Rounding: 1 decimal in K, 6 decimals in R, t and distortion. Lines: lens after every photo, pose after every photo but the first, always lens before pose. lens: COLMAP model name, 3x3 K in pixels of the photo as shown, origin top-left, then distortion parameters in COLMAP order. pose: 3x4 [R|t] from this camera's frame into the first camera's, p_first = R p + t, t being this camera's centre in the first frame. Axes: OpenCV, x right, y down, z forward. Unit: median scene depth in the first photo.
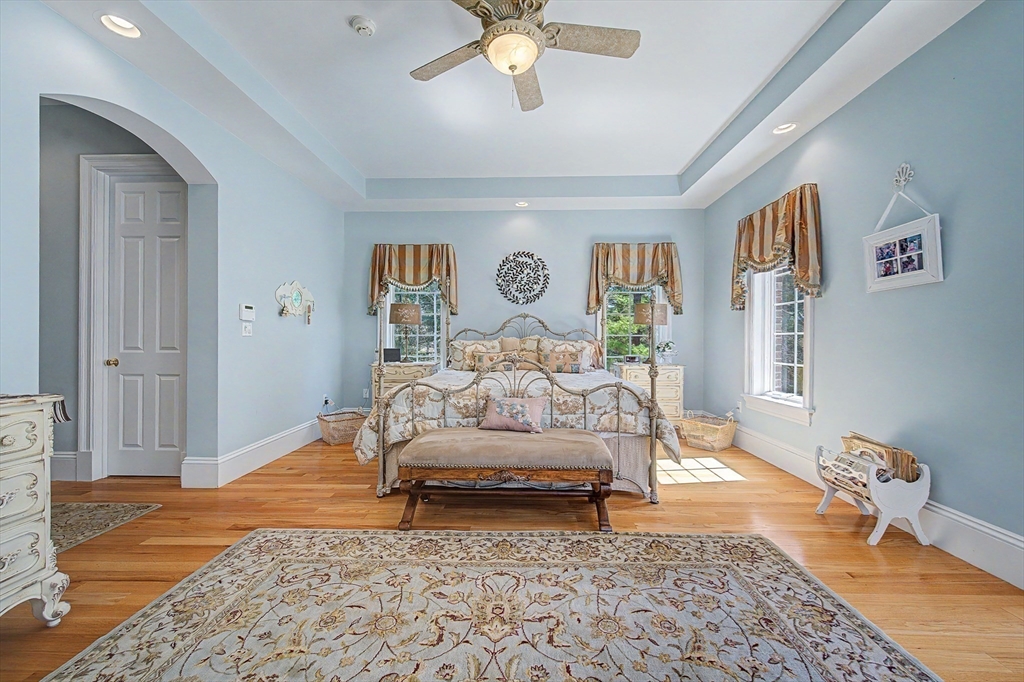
lens RADIAL K [[397.3, 0, 514.4], [0, 397.3, 337.5], [0, 0, 1]] dist [0.000777, -0.000321]
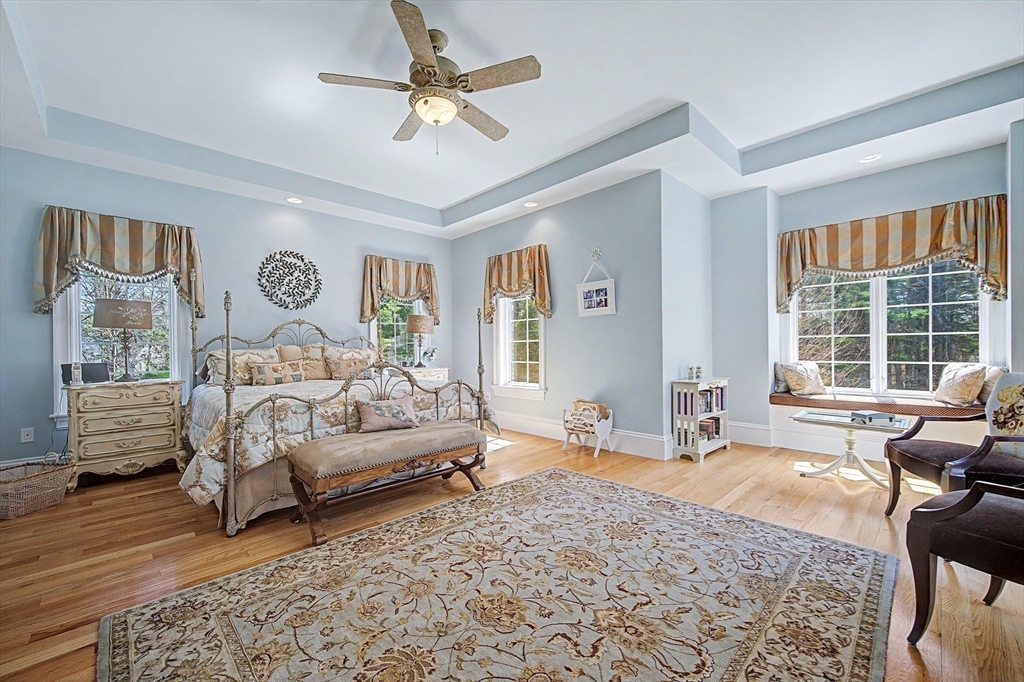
lens RADIAL K [[397.3, 0, 514.4], [0, 397.3, 337.5], [0, 0, 1]] dist [0.000777, -0.000321]
pose [[0.708902, 0.004462, 0.705292, -0.502895], [0.008070, 0.999863, -0.014436, -0.001344], [-0.705260, 0.015926, 0.708769, -0.022629]]
